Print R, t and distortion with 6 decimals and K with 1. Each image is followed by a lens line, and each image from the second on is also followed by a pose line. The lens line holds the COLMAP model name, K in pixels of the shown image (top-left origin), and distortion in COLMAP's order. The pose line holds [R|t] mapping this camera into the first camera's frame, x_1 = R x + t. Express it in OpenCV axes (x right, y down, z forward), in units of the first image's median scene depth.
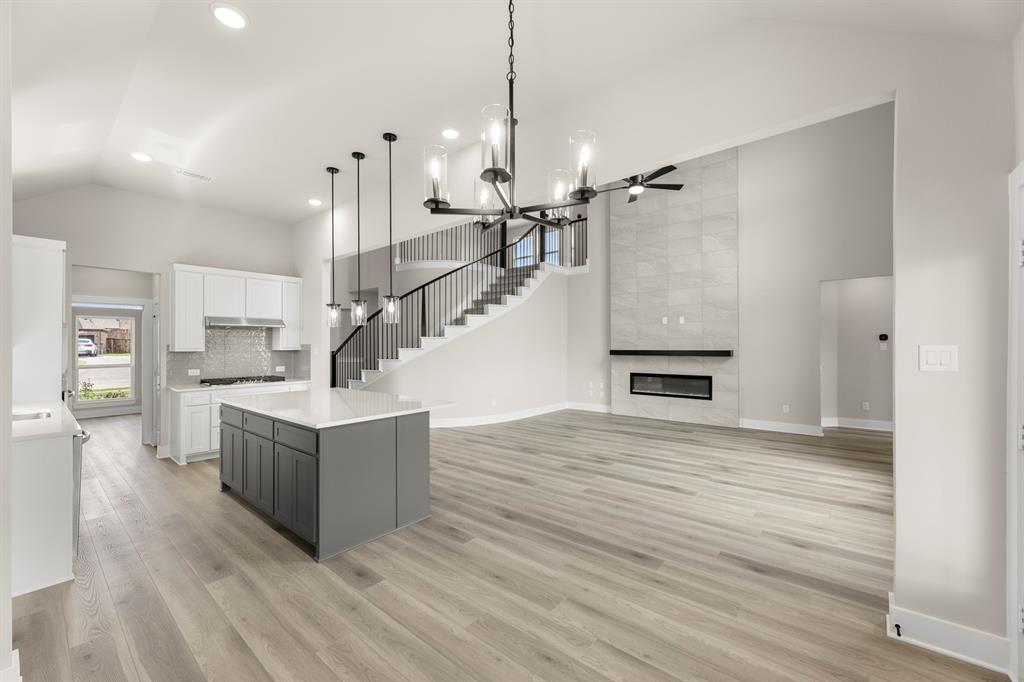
lens RADIAL K [[404.8, 0, 512.9], [0, 404.8, 336.5], [0, 0, 1]] dist [-0.001422, 0.000903]
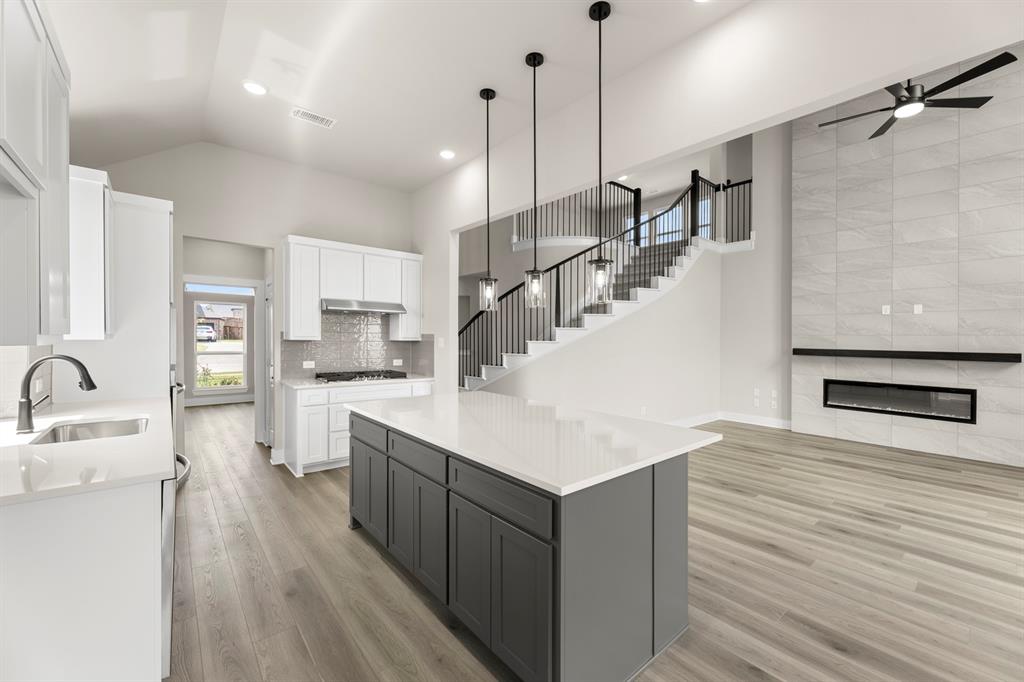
lens RADIAL K [[404.8, 0, 515.8], [0, 404.8, 341.6], [0, 0, 1]] dist [-0.001422, 0.000903]
pose [[0.986642, 0.019938, -0.161681, -0.201924], [-0.015127, 0.999407, 0.030936, 0.006366], [0.162202, -0.028077, 0.986358, 0.211402]]
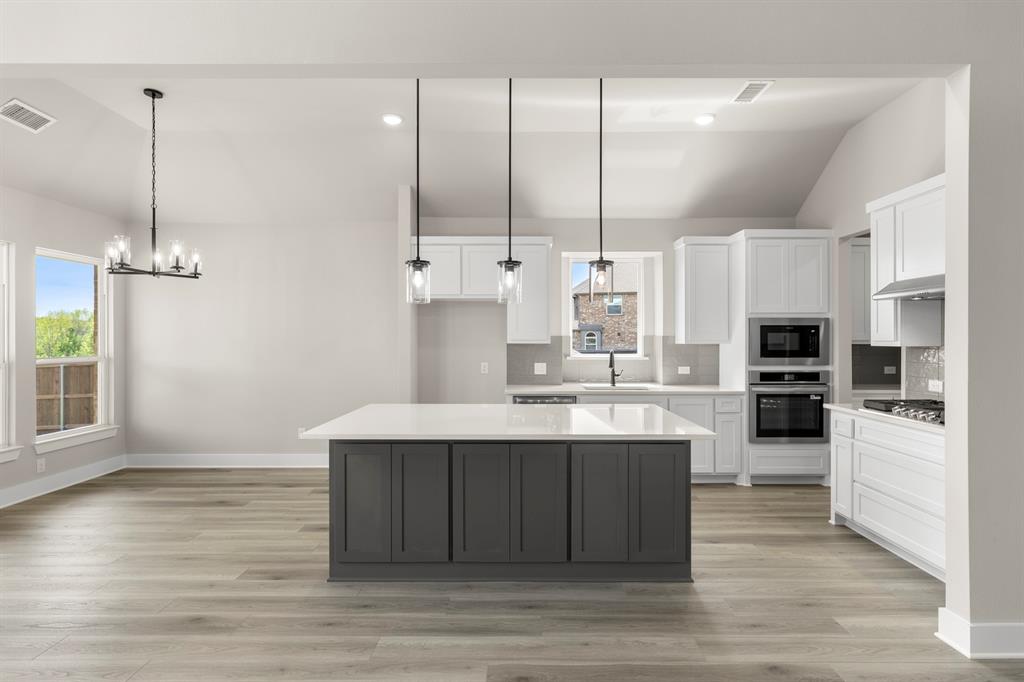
lens RADIAL K [[500.9, 0, 518.2], [0, 500.9, 342.4], [0, 0, 1]] dist [0.003732, 0.000309]
pose [[-0.762607, 0.009340, -0.646795, 0.058330], [0.020427, 0.999745, -0.009647, 0.023945], [0.646539, -0.020568, -0.762603, 1.038745]]
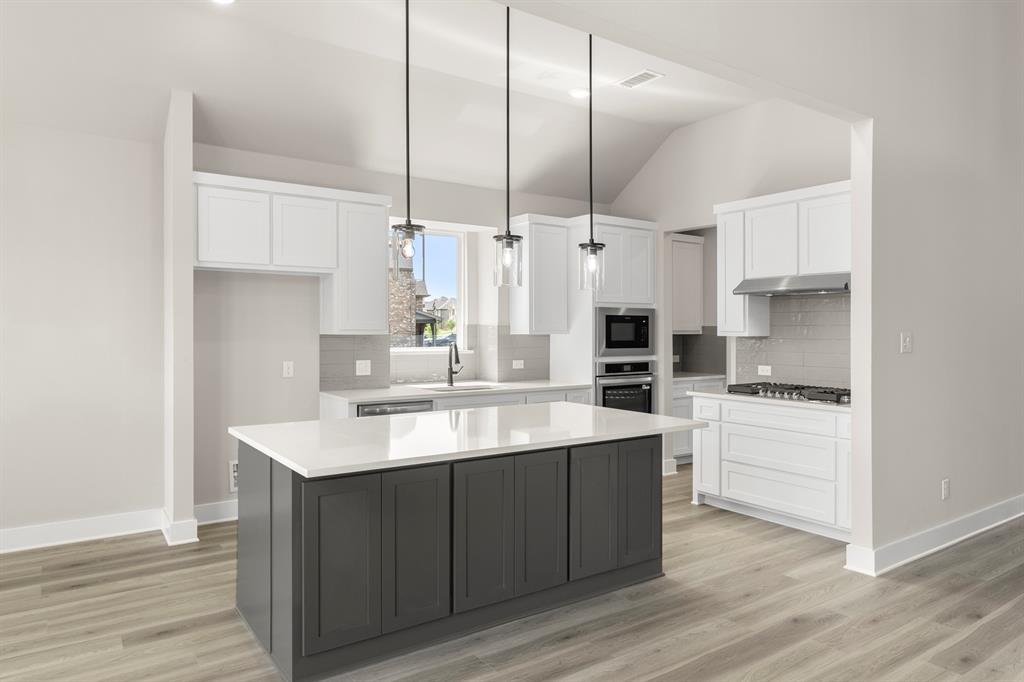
lens RADIAL K [[658.3, 0, 508.5], [0, 658.3, 334.5], [0, 0, 1]] dist [0.006075, -0.003218]
pose [[-0.260987, 0.014625, -0.965232, 0.260746], [0.022929, 0.999697, 0.008947, 0.014364], [0.965070, -0.019796, -0.261243, 0.802541]]
